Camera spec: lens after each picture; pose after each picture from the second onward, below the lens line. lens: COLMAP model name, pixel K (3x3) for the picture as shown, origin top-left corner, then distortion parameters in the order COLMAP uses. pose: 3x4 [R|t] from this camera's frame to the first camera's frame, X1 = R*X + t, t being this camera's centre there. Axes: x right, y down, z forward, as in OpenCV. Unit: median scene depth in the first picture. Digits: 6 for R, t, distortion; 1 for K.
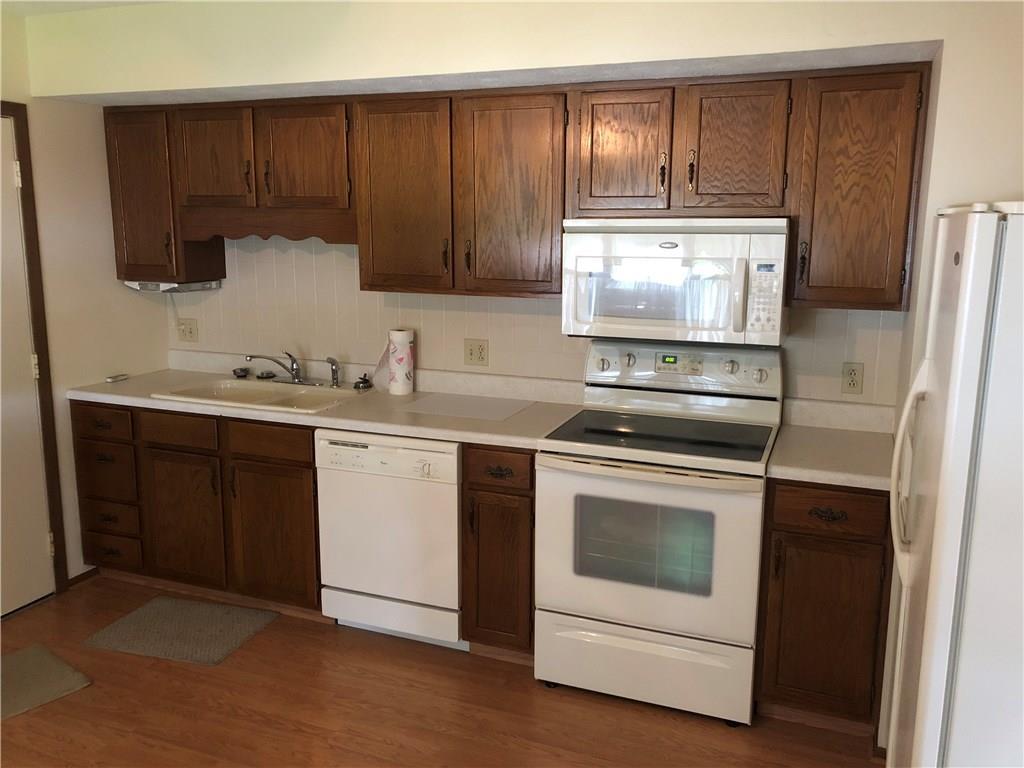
lens RADIAL K [[832.2, 0, 512.0], [0, 832.2, 384.0], [0, 0, 1]] dist [-0.033532, 0.070654]
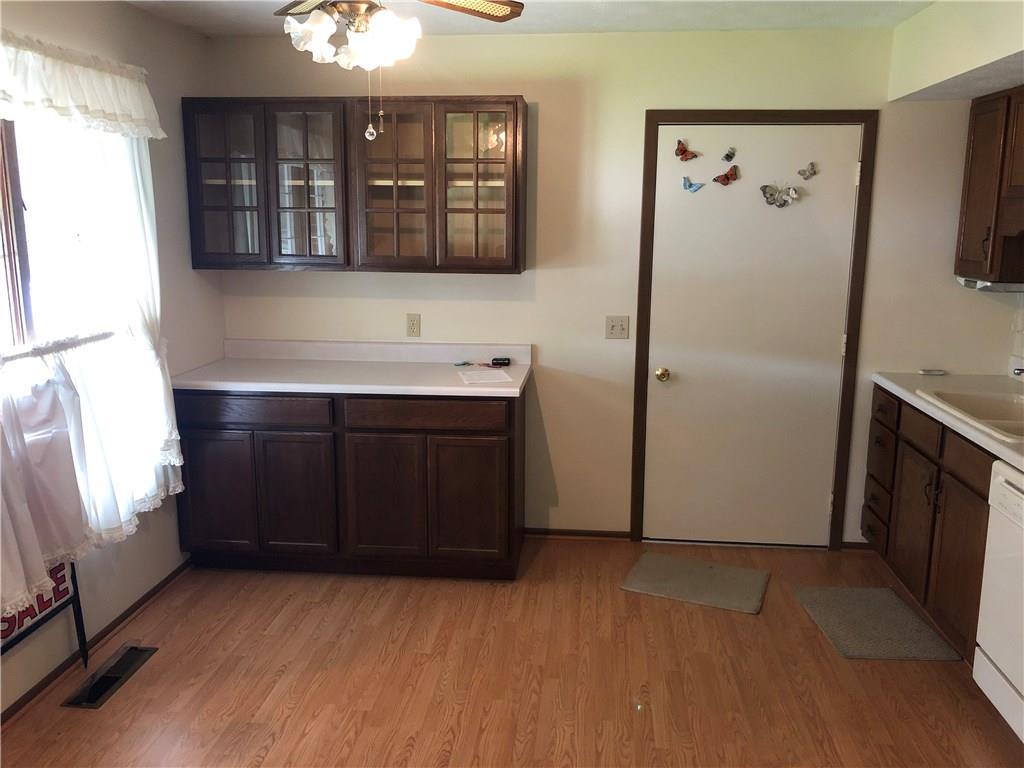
lens RADIAL K [[832.2, 0, 512.0], [0, 832.2, 384.0], [0, 0, 1]] dist [-0.033532, 0.070654]
pose [[0.258289, 0.184438, -0.948298, 0.372594], [-0.181135, 0.973443, 0.139993, -0.044396], [0.948935, 0.135611, 0.284837, 0.249169]]
